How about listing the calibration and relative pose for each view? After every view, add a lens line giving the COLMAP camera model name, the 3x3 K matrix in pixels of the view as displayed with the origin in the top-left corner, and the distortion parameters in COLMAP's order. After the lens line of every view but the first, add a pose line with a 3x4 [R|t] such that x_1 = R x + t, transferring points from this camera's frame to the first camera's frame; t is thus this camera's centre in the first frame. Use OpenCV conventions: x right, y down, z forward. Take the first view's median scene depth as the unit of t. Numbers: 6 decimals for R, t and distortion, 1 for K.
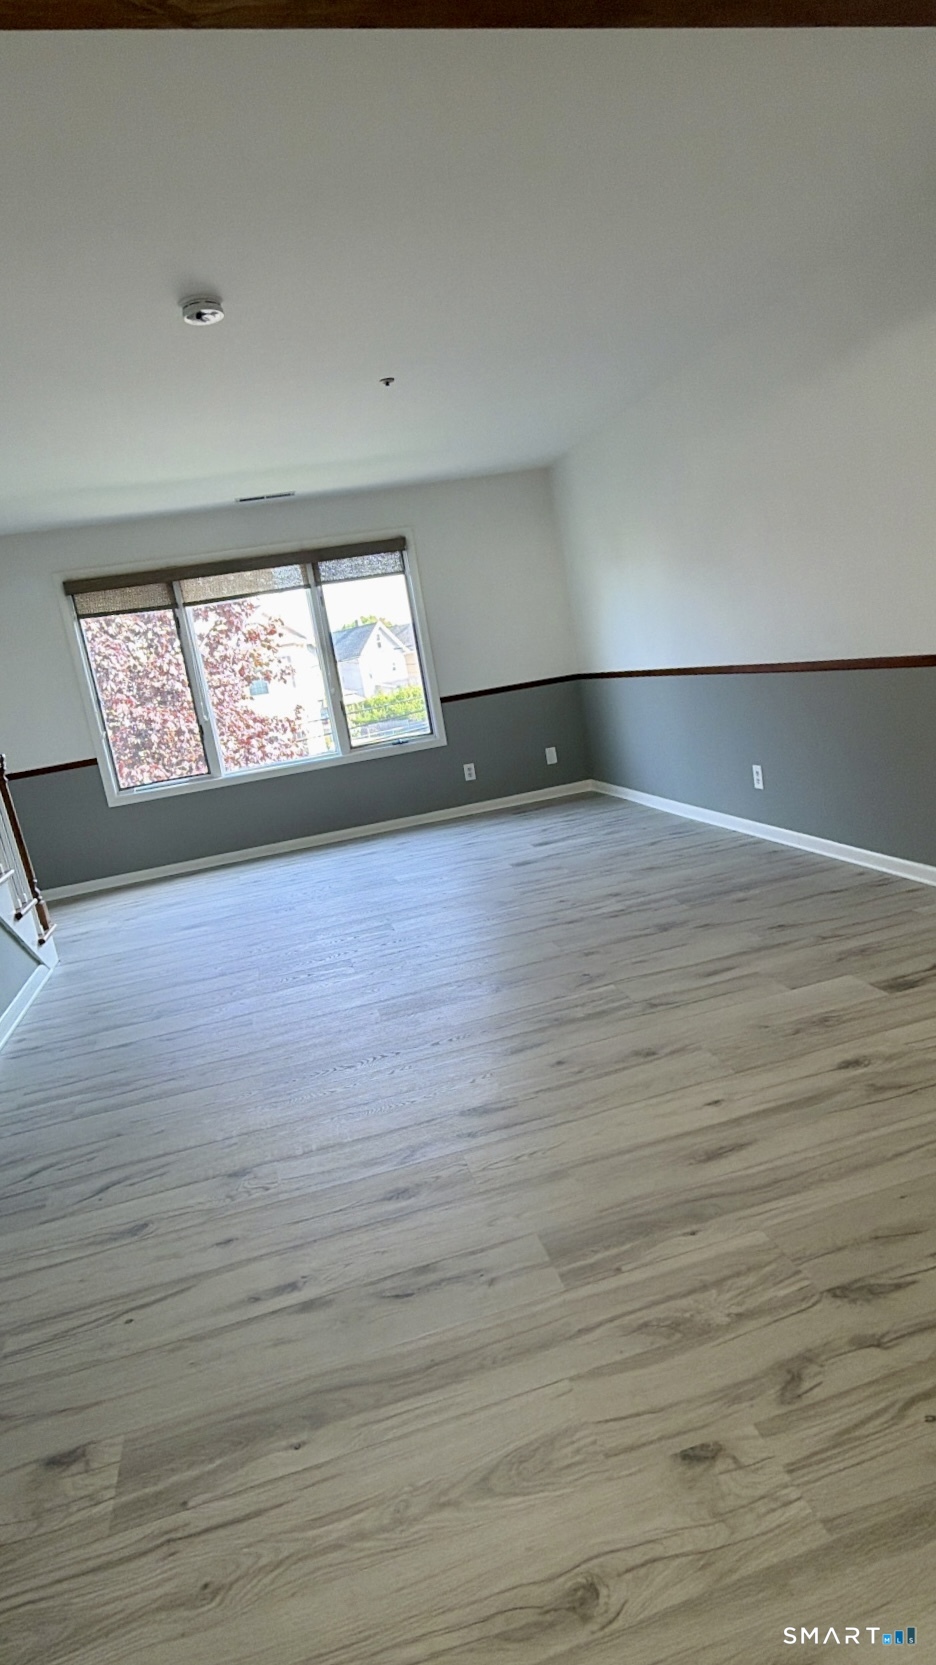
lens RADIAL K [[896.1, 0, 468.0], [0, 896.1, 832.5], [0, 0, 1]] dist [-0.002215, 0.000267]
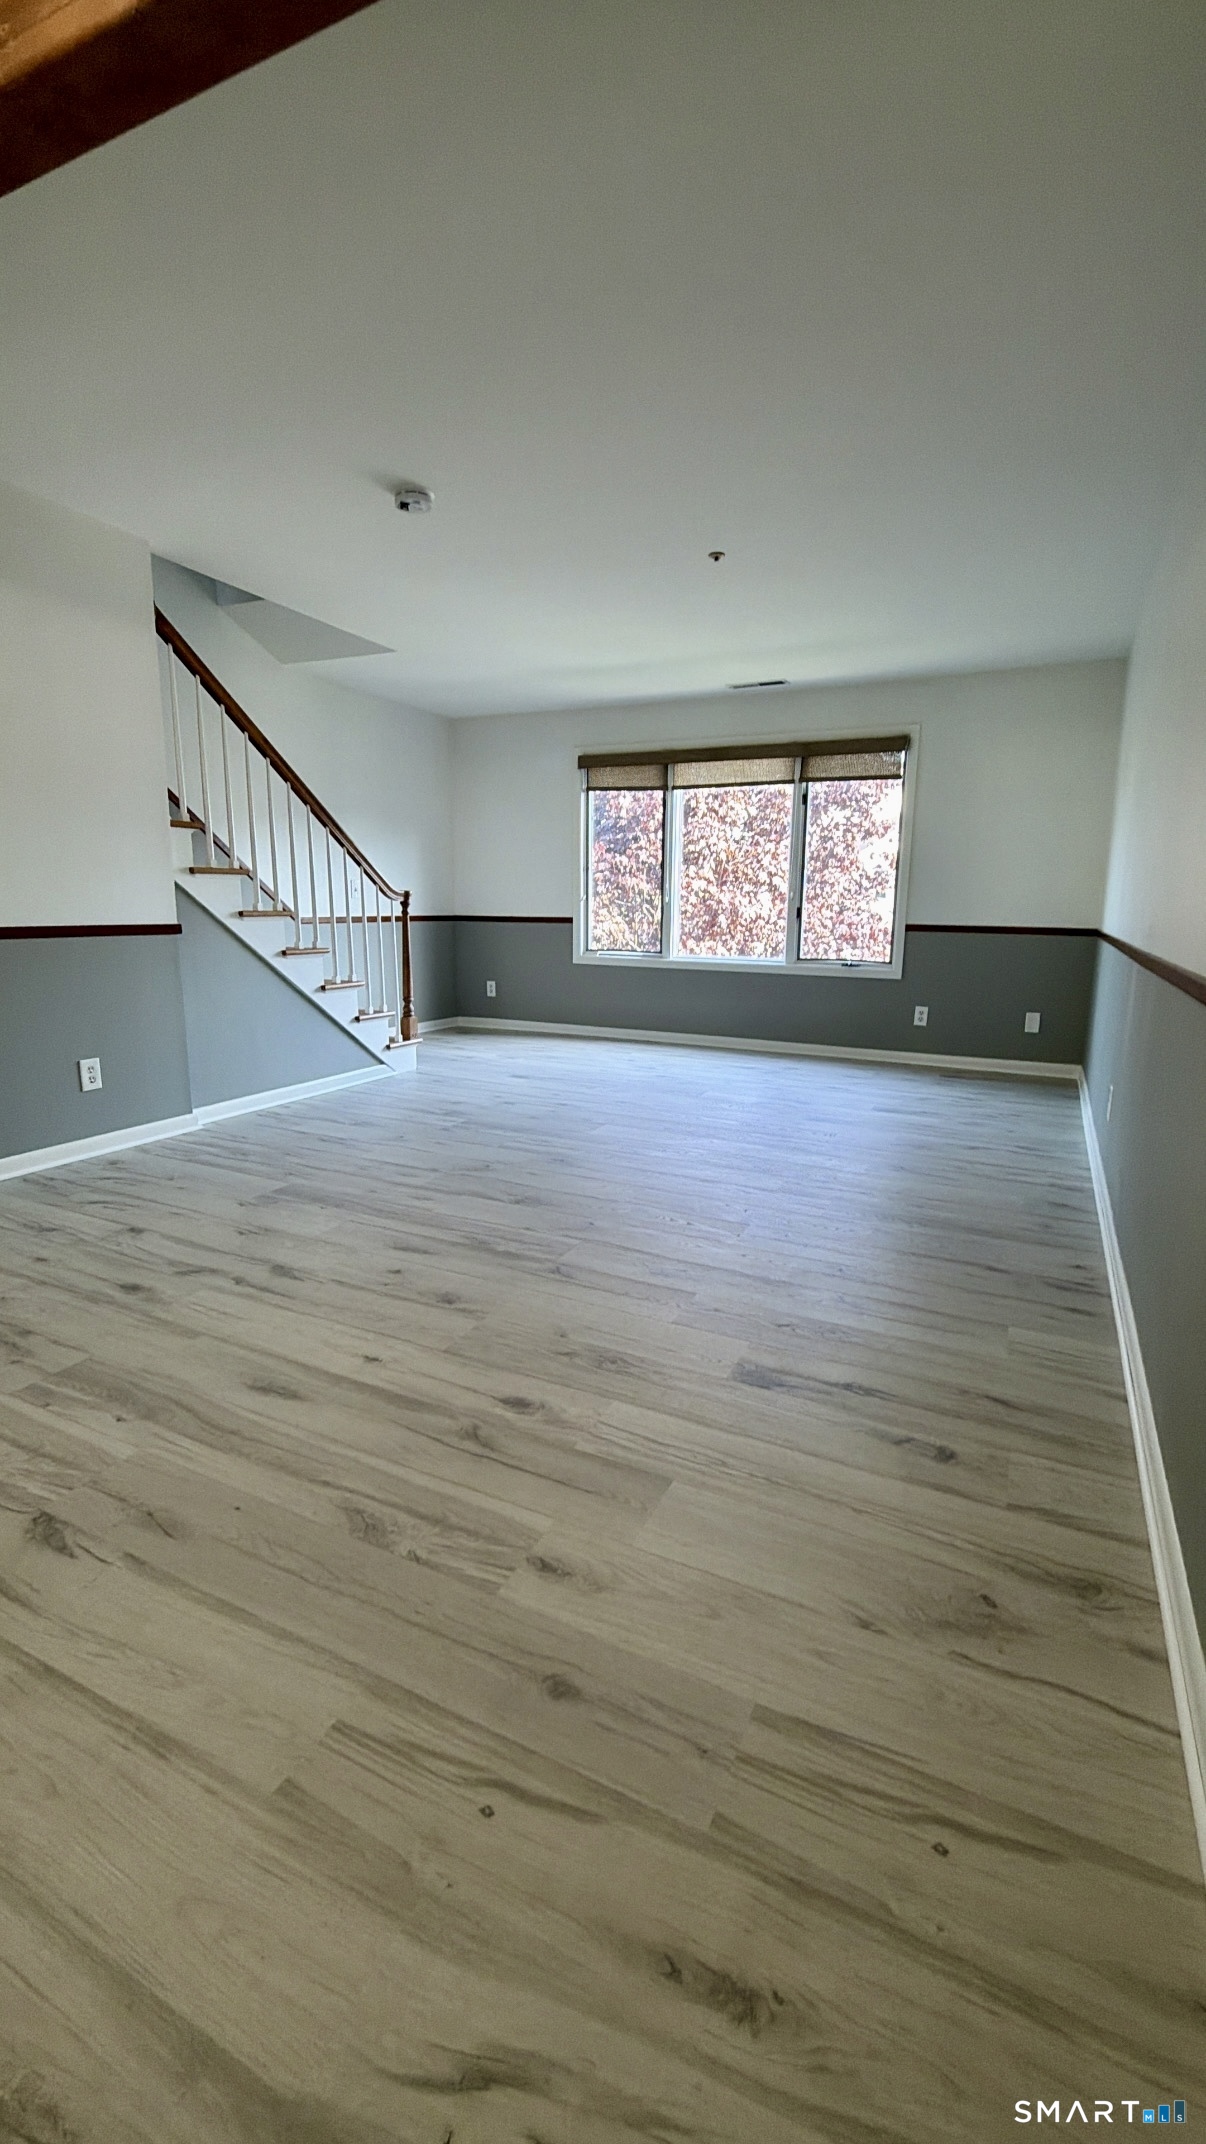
lens RADIAL K [[897.2, 0, 603.0], [0, 897.2, 1072.0], [0, 0, 1]] dist [0.000050, 0.000260]
pose [[0.752681, 0.286571, -0.592746, 0.345992], [-0.258112, 0.956670, 0.134758, -0.061819], [0.605680, 0.051565, 0.794035, 0.152165]]
